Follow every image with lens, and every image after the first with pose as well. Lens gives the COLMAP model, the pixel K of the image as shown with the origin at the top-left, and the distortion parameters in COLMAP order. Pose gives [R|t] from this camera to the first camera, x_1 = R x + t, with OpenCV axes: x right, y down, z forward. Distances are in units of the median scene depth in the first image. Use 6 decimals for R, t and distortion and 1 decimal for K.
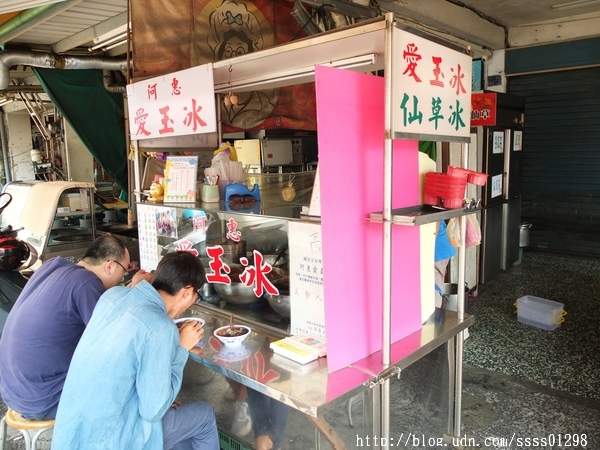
lens RADIAL K [[476.8, 0, 300.0], [0, 476.8, 225.0], [0, 0, 1]] dist [-0.065637, 0.050330]
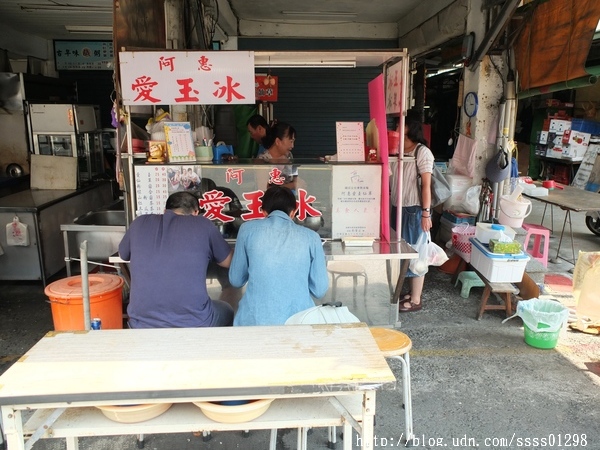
lens RADIAL K [[476.8, 0, 300.0], [0, 476.8, 225.0], [0, 0, 1]] dist [-0.065637, 0.050330]
pose [[0.713675, -0.132265, 0.687876, -0.982712], [0.085602, 0.991119, 0.101760, 0.013949], [-0.695227, -0.013740, 0.718659, -0.042244]]
